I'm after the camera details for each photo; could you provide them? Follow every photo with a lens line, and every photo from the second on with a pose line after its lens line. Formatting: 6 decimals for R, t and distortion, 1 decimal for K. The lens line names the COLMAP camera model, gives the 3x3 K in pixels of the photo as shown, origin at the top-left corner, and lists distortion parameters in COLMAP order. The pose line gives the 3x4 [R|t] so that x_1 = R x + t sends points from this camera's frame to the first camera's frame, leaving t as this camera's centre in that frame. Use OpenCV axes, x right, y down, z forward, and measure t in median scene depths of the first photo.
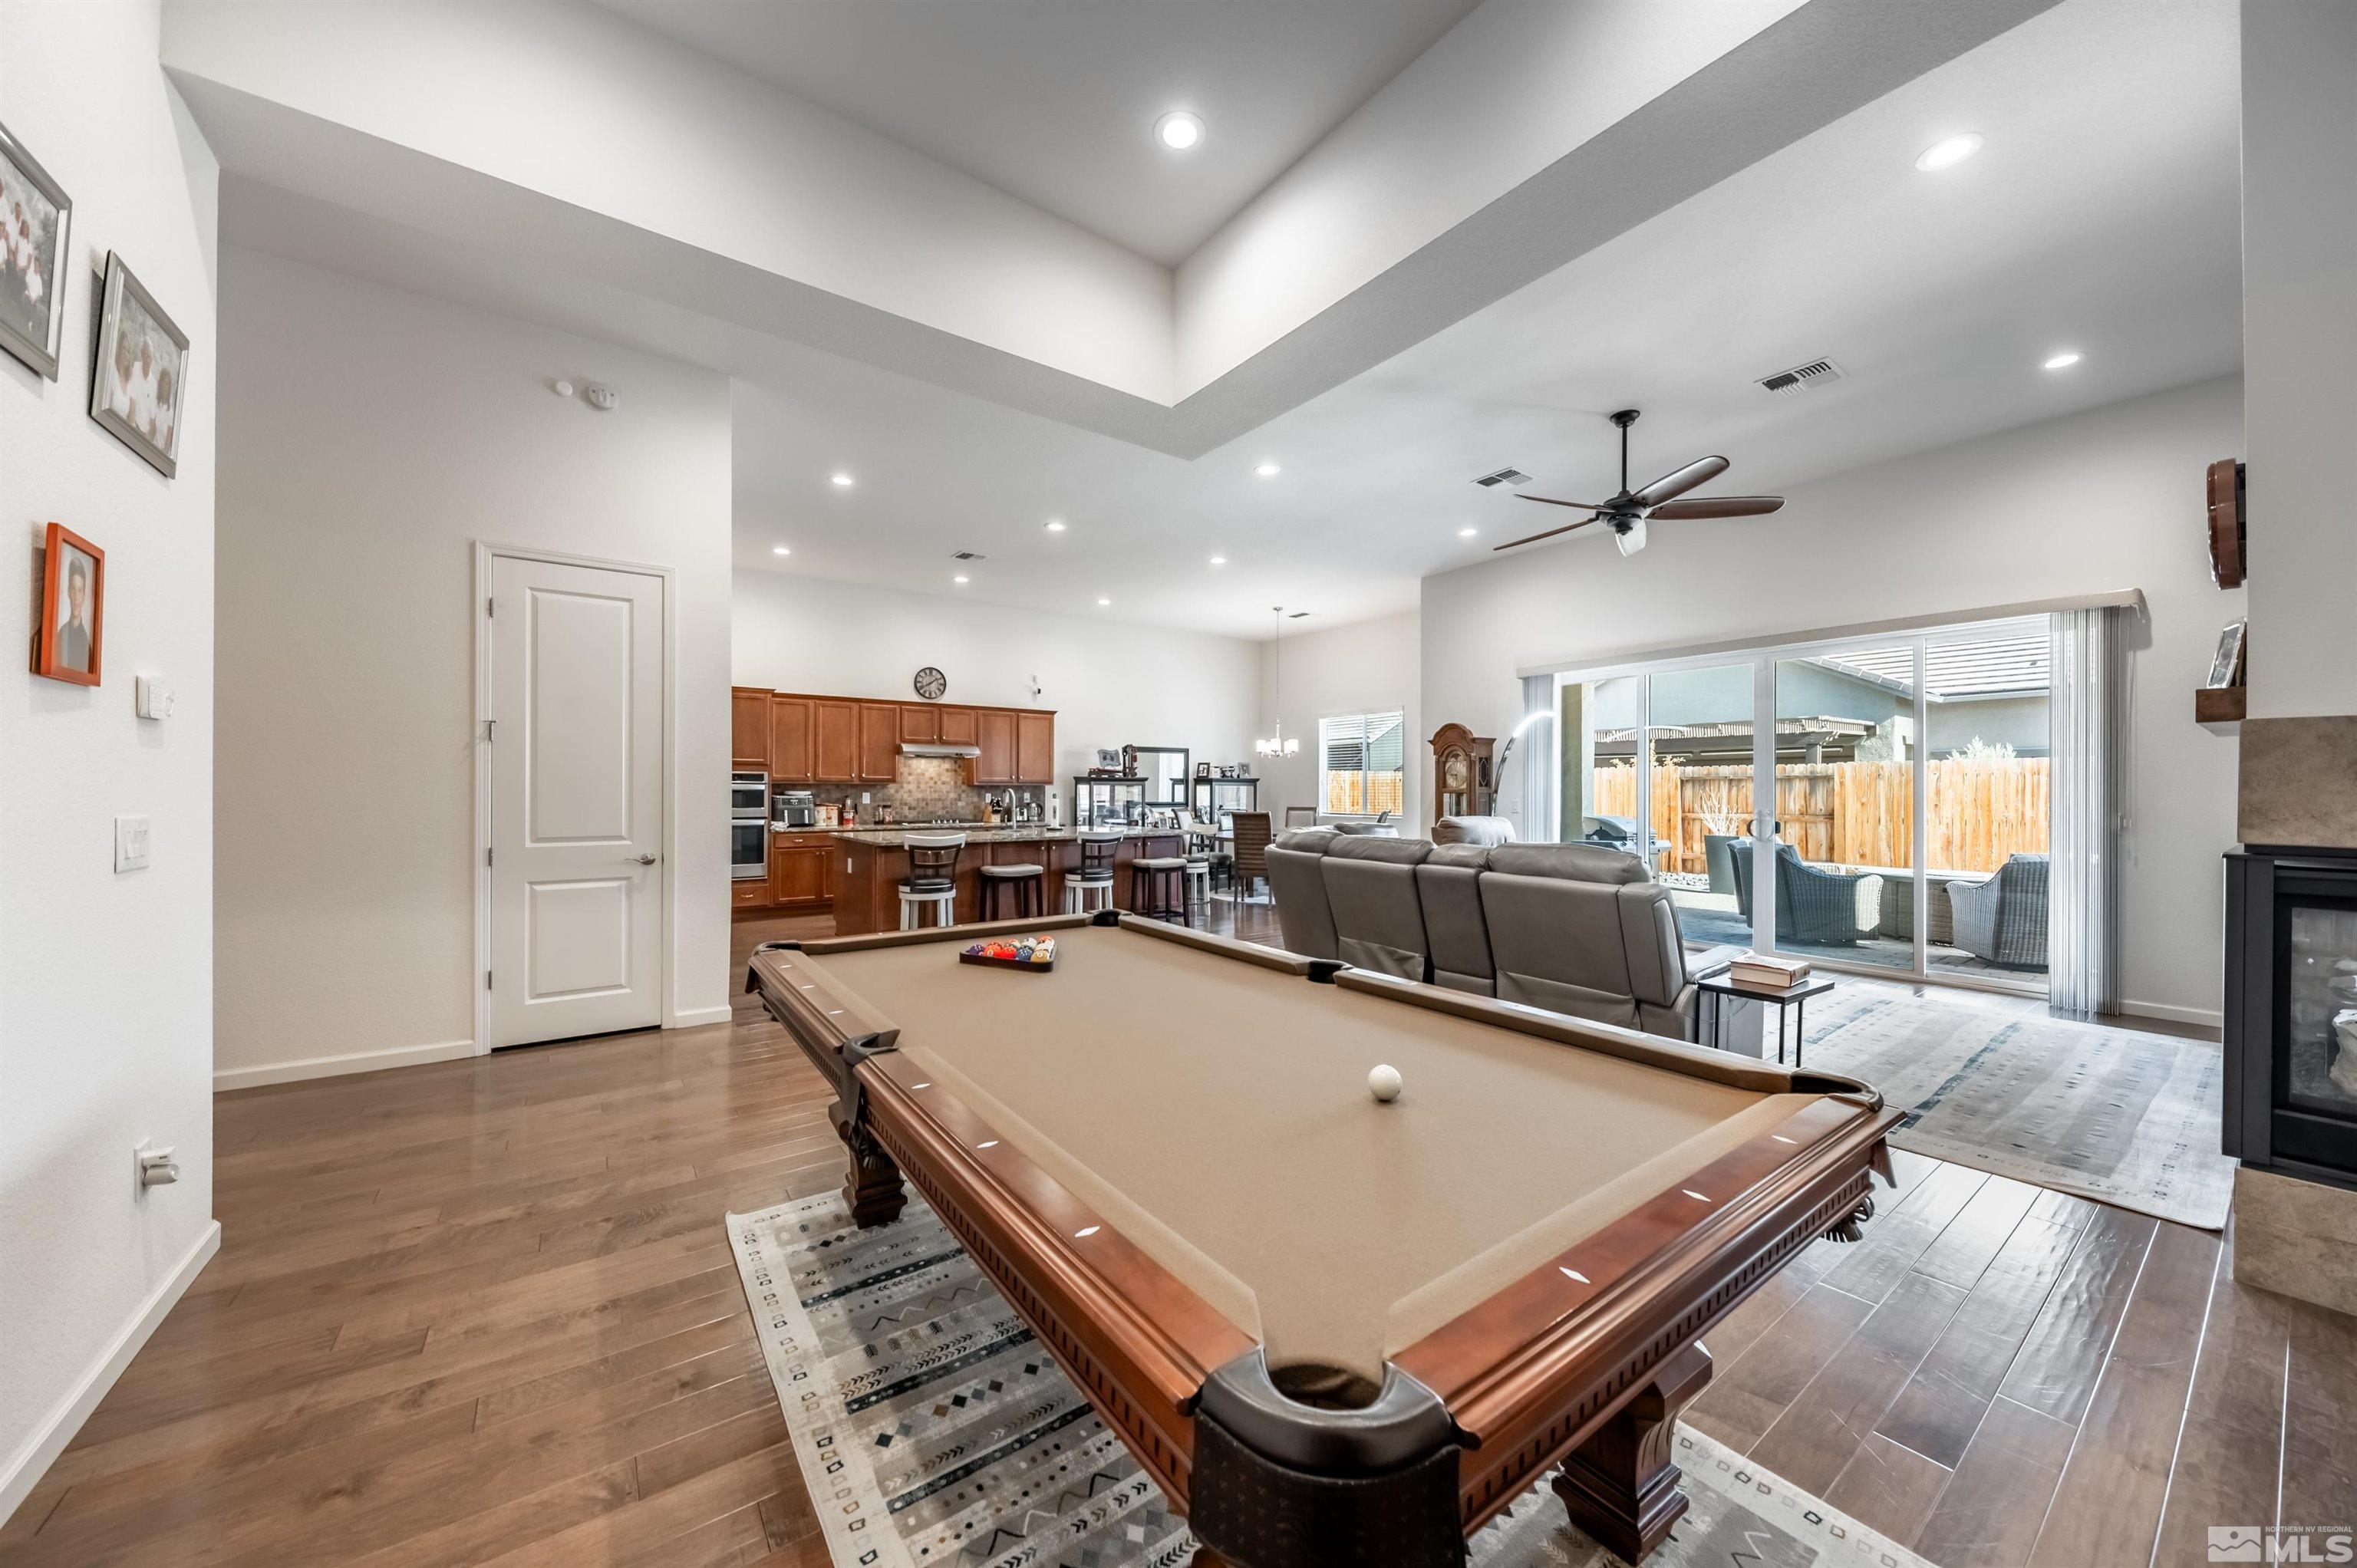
lens RADIAL K [[812.8, 0, 1171.6], [0, 812.8, 790.5], [0, 0, 1]] dist [0.007917, -0.004585]
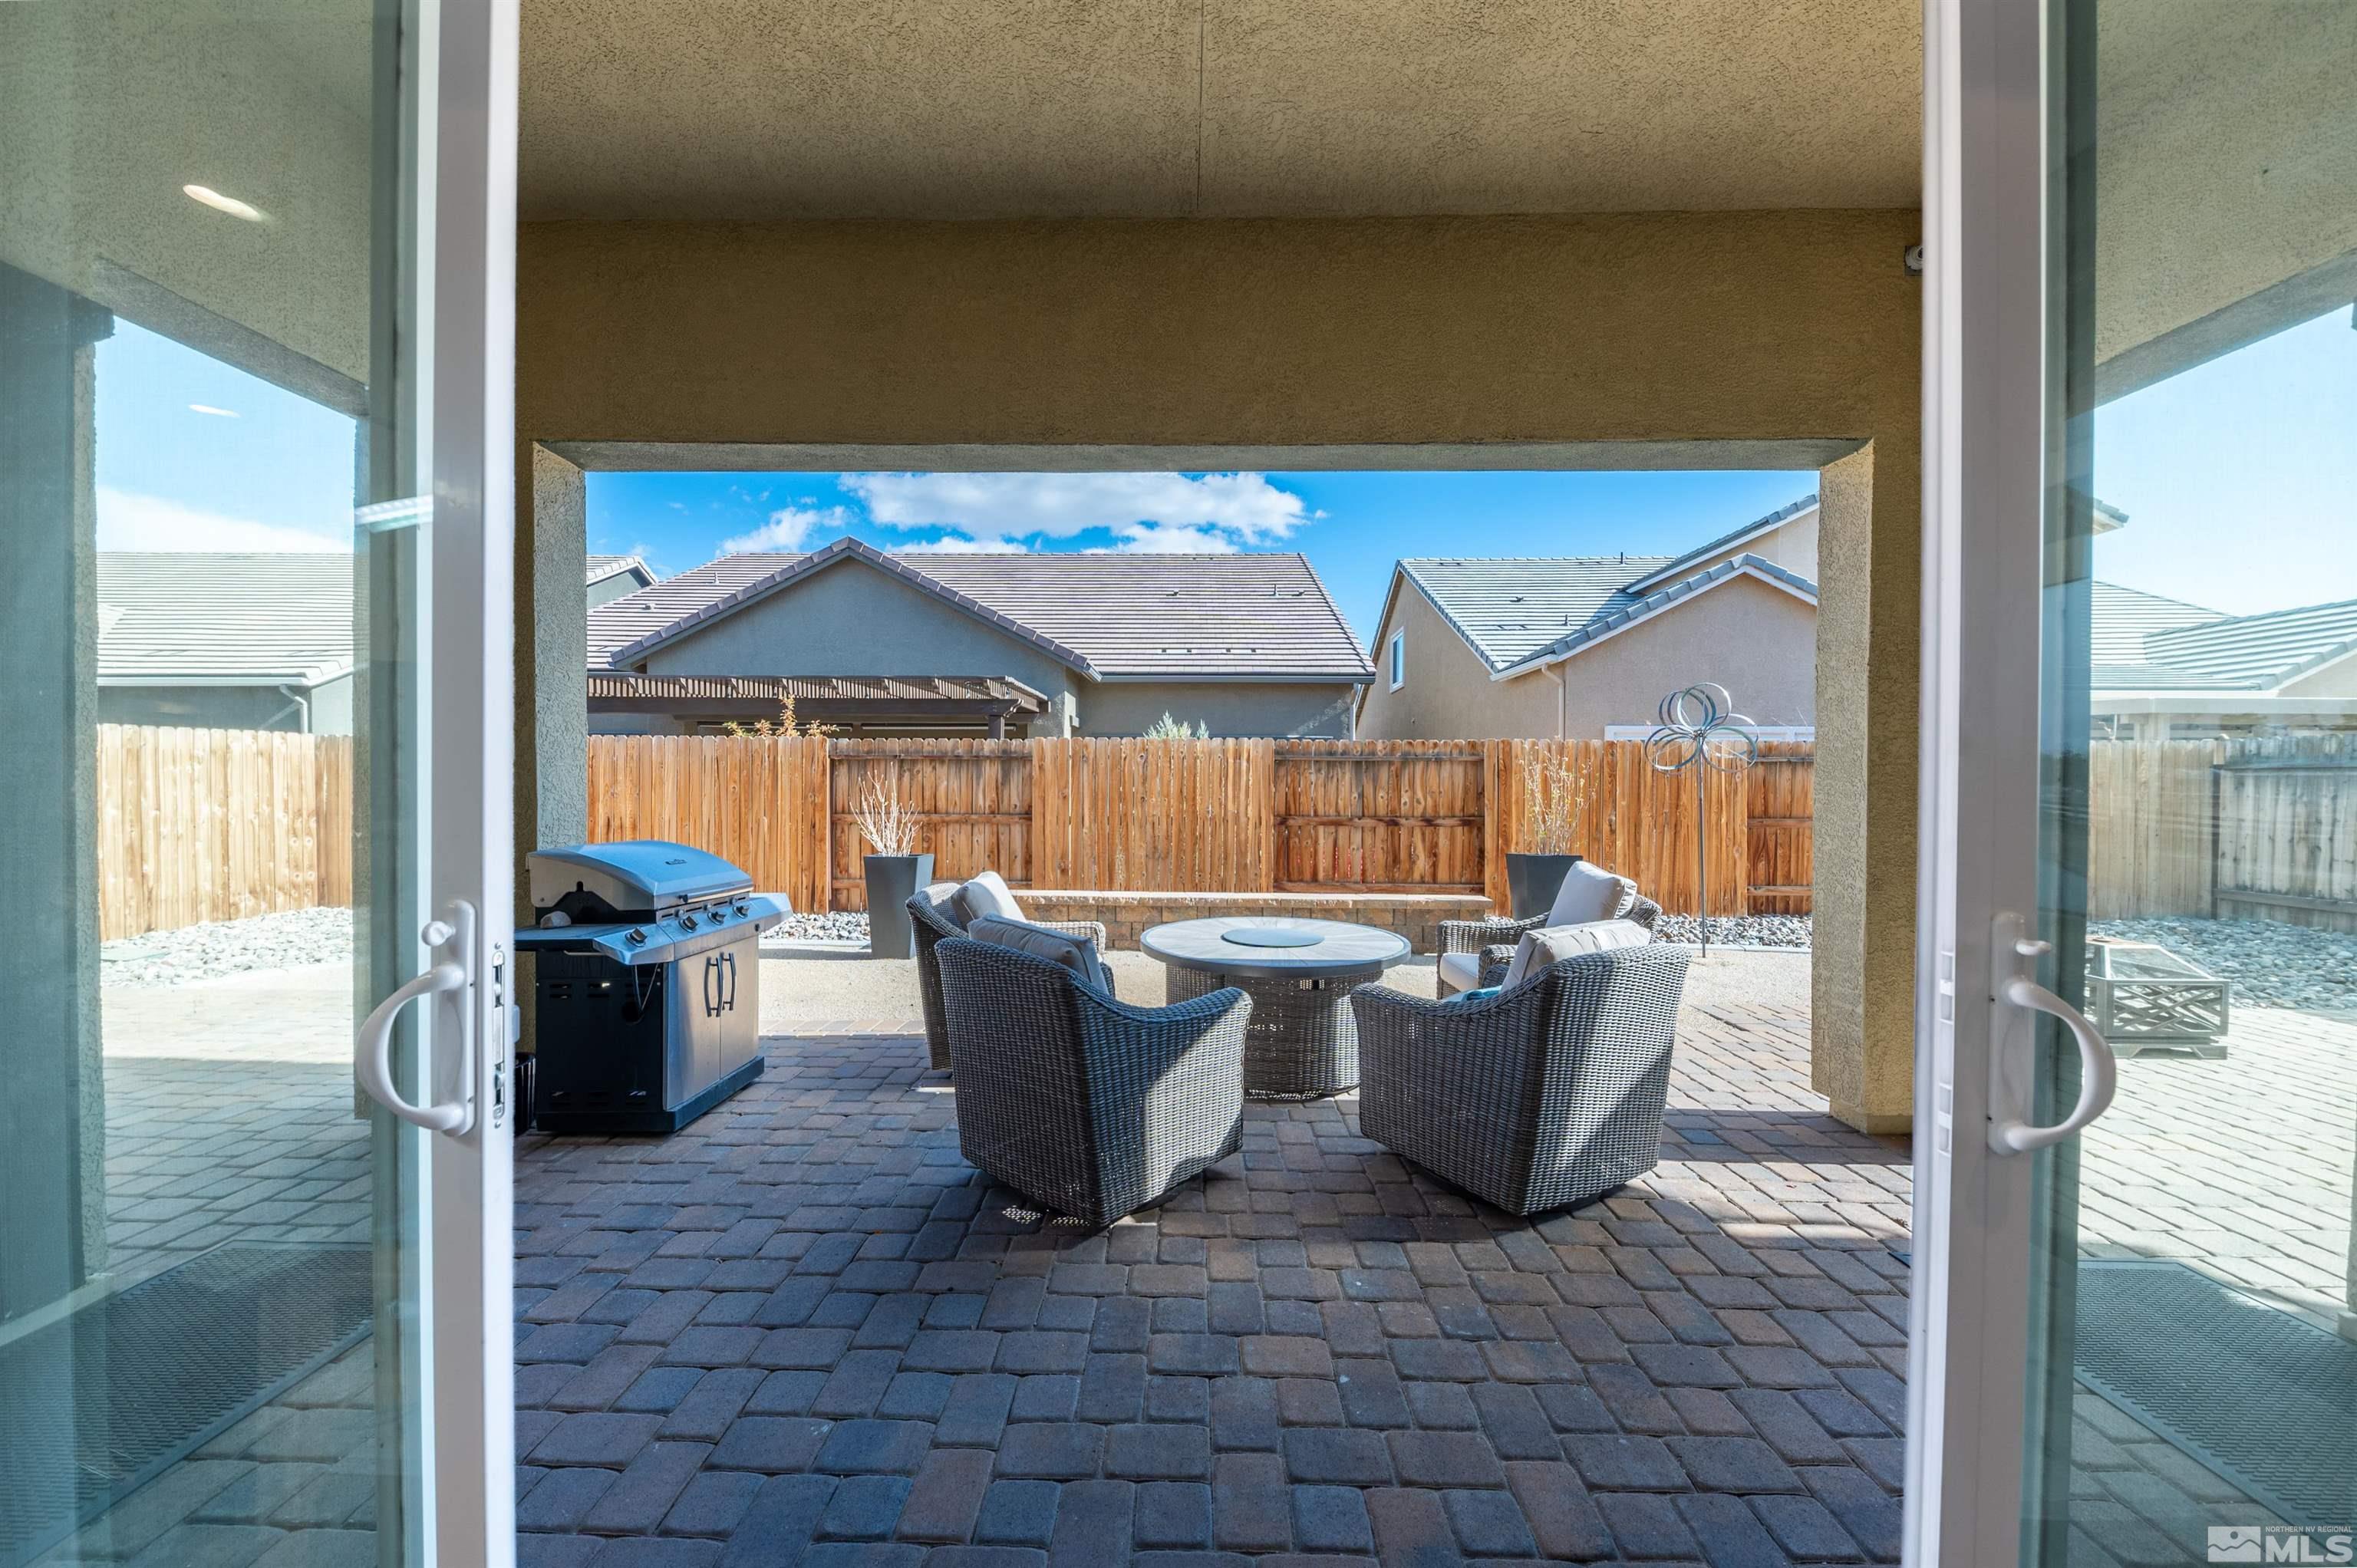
lens RADIAL K [[812.8, 0, 1171.6], [0, 812.8, 790.5], [0, 0, 1]] dist [0.007917, -0.004585]
pose [[0.597540, -0.007606, 0.801803, 0.391591], [-0.005004, 0.999900, 0.013215, 0.001325], [-0.801824, -0.011909, 0.597442, 0.585065]]
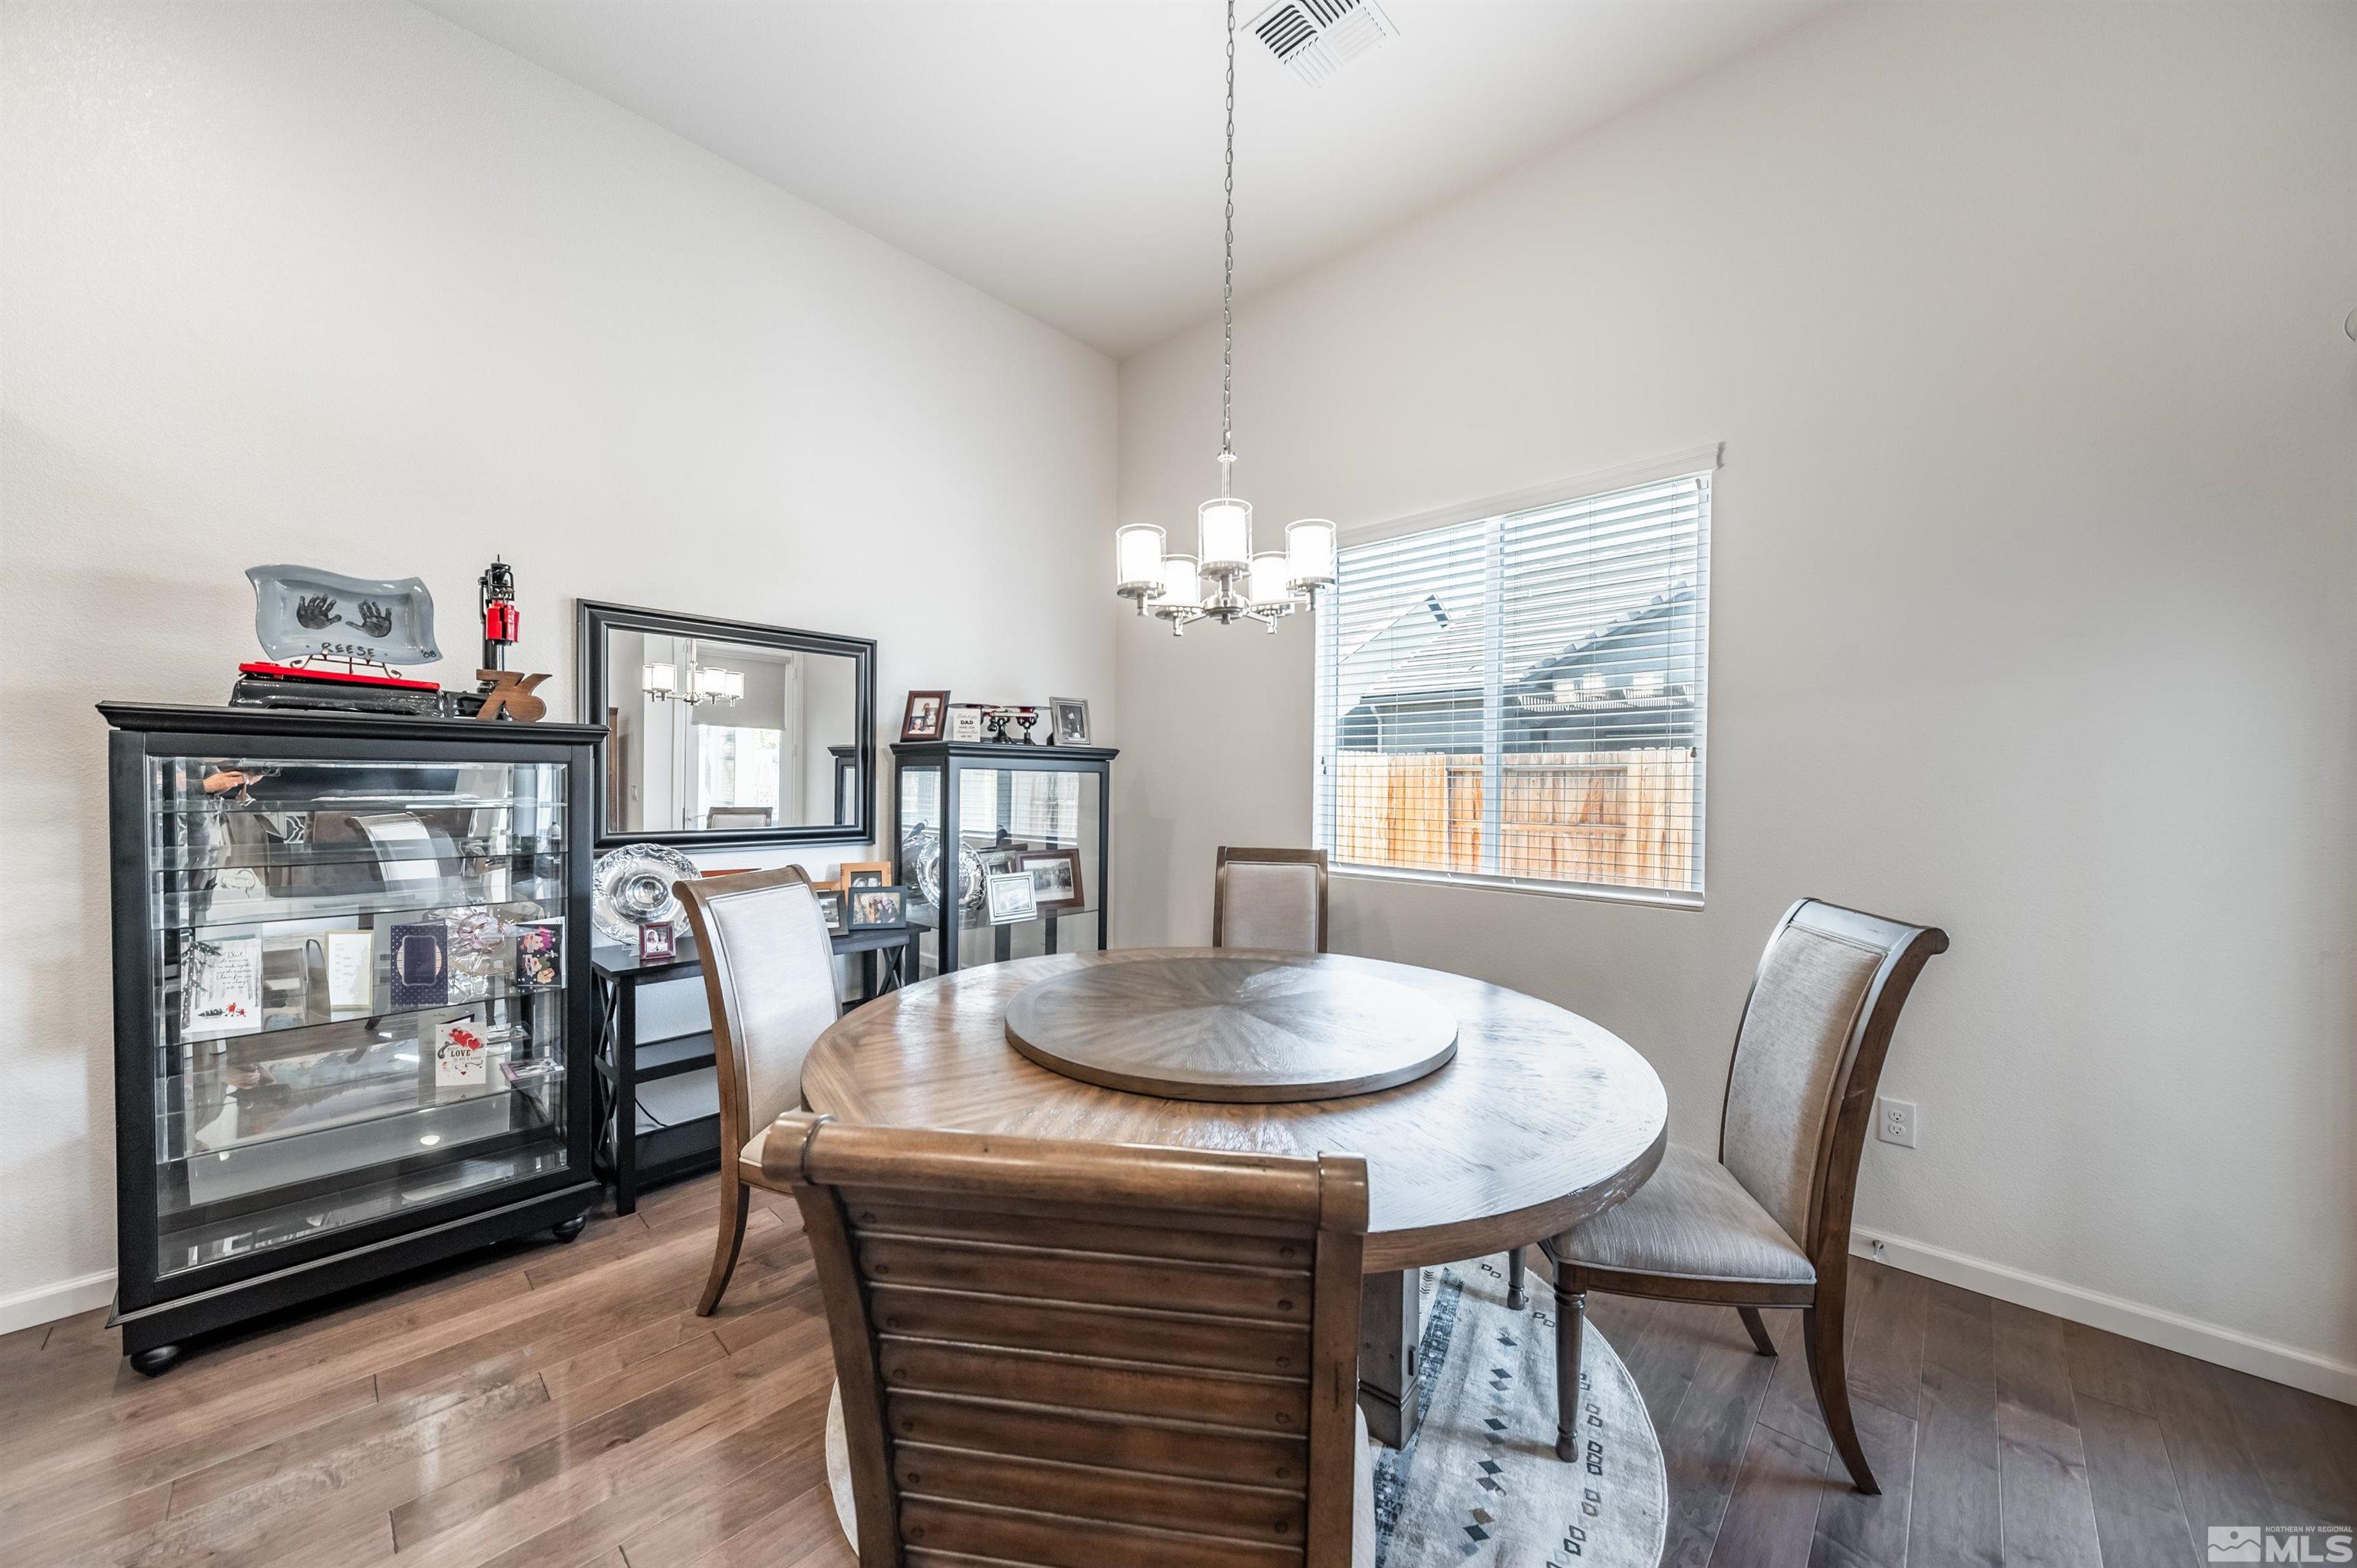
lens RADIAL K [[812.8, 0, 1171.6], [0, 812.8, 790.5], [0, 0, 1]] dist [0.007917, -0.004585]
pose [[0.978956, 0.003941, 0.204032, 0.077836], [-0.005627, 0.999955, 0.007685, -0.001822], [-0.203993, -0.008672, 0.978934, 0.836163]]
